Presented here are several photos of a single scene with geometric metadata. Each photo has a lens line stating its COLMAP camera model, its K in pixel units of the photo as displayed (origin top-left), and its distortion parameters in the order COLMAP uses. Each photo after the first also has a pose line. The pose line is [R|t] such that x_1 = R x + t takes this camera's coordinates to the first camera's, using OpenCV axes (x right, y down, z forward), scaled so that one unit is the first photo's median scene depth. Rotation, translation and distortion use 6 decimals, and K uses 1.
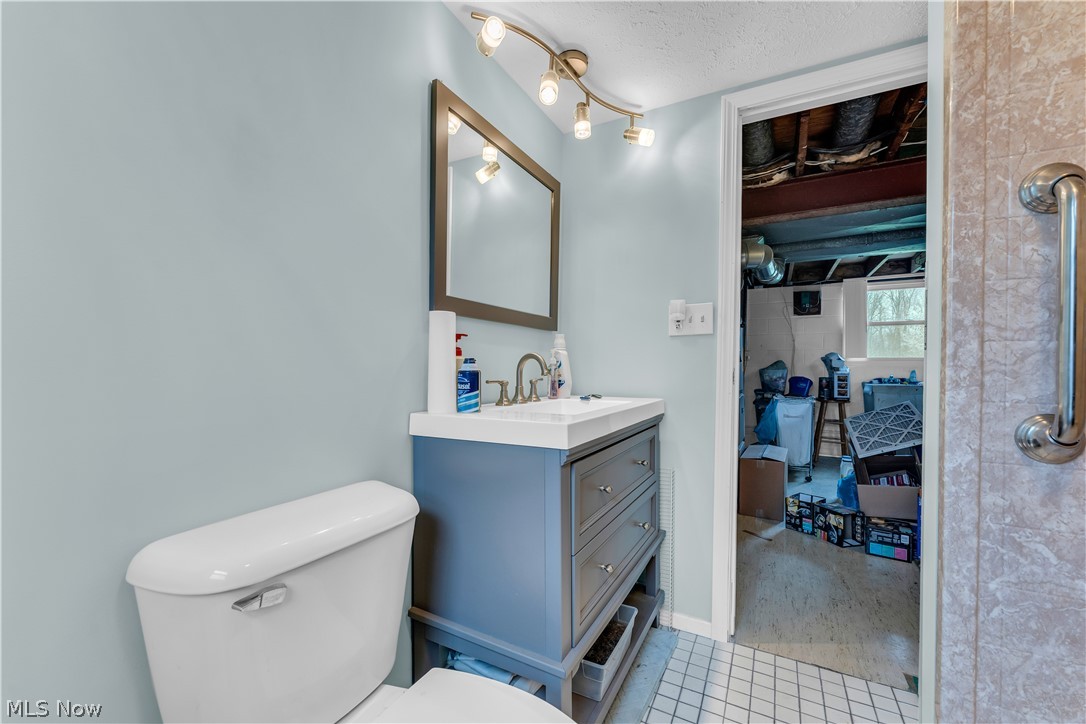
lens RADIAL K [[440.1, 0, 546.1], [0, 440.1, 368.6], [0, 0, 1]] dist [-0.001929, -0.000453]
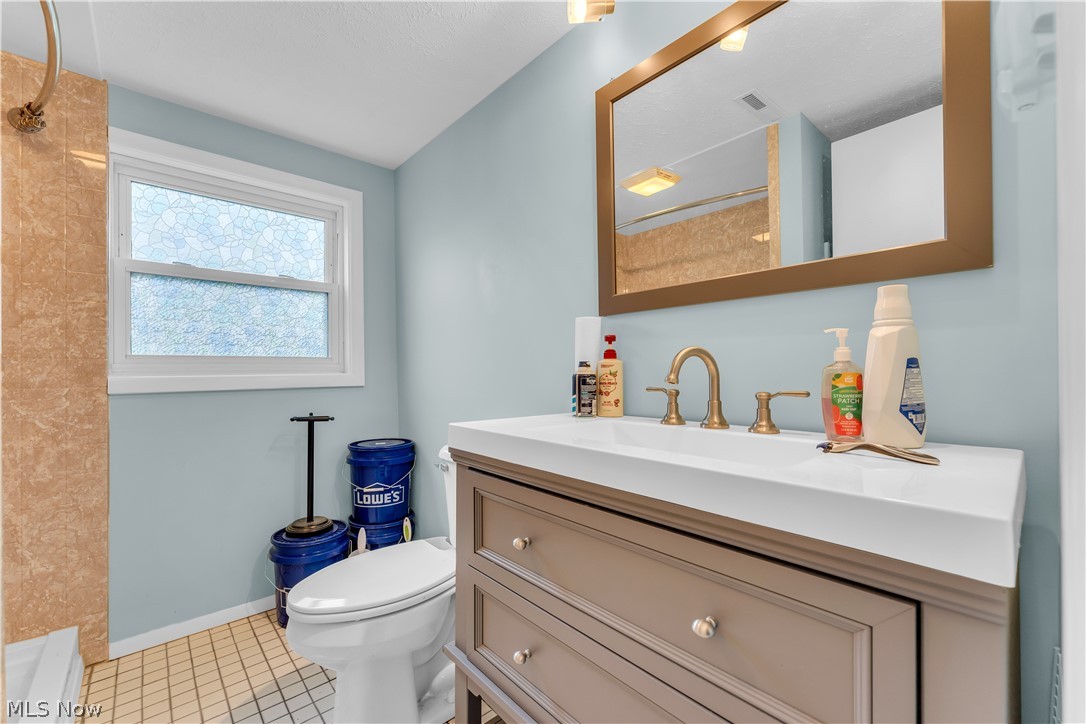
lens RADIAL K [[440.1, 0, 542.2], [0, 440.1, 366.0], [0, 0, 1]] dist [-0.001929, -0.000453]
pose [[-0.332002, -0.007267, -0.943251, 1.097111], [-0.003240, 0.999973, -0.006564, -0.009962], [0.943273, 0.000877, -0.332017, 1.725980]]
